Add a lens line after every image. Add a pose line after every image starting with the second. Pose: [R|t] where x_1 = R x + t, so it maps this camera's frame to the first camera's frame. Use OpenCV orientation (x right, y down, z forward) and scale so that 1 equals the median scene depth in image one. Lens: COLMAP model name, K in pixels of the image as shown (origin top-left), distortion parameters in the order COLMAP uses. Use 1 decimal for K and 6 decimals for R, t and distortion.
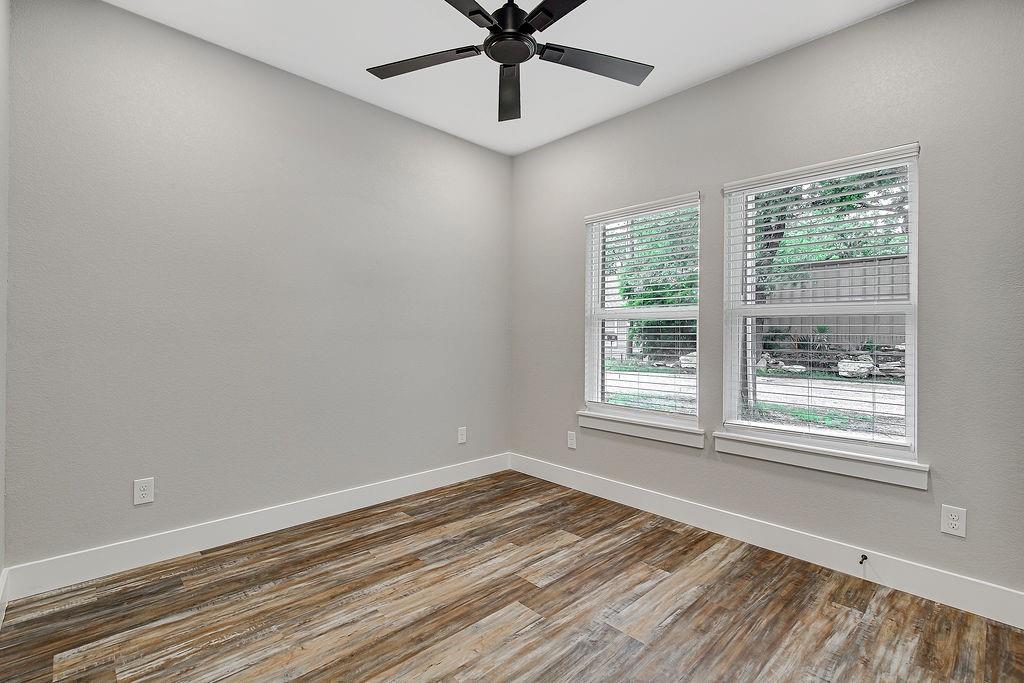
lens RADIAL K [[474.8, 0, 510.6], [0, 474.8, 337.8], [0, 0, 1]] dist [-0.002177, -0.000116]
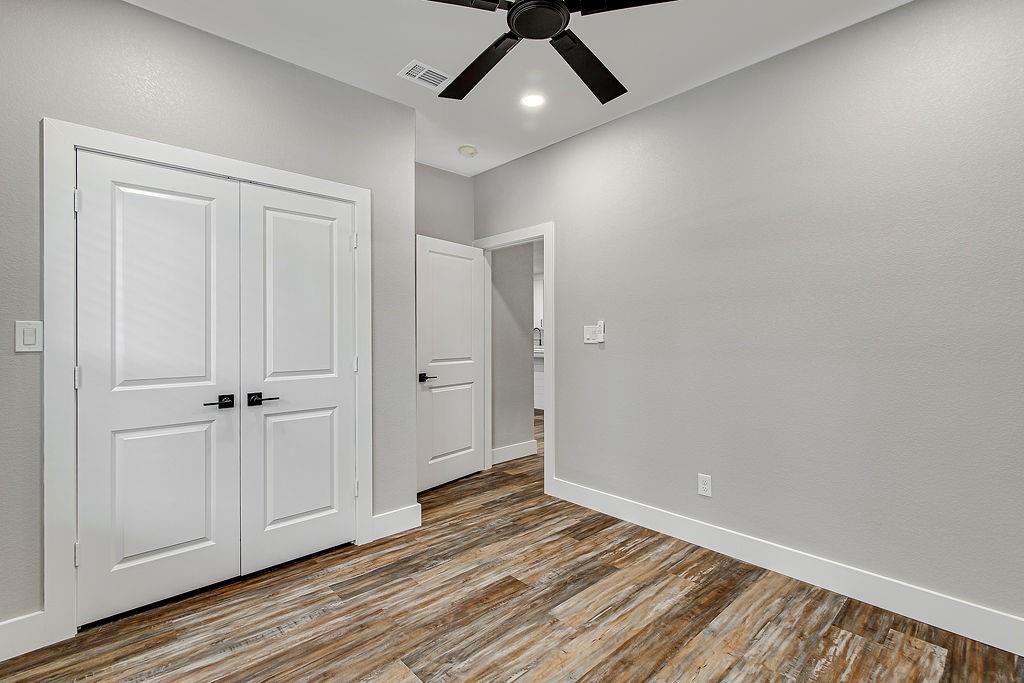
lens RADIAL K [[474.8, 0, 514.6], [0, 474.8, 341.5], [0, 0, 1]] dist [-0.002177, -0.000116]
pose [[-0.999932, -0.006515, 0.009655, 0.033067], [-0.006418, 0.999929, 0.010018, -0.046701], [-0.009720, 0.009956, -0.999903, 2.050478]]
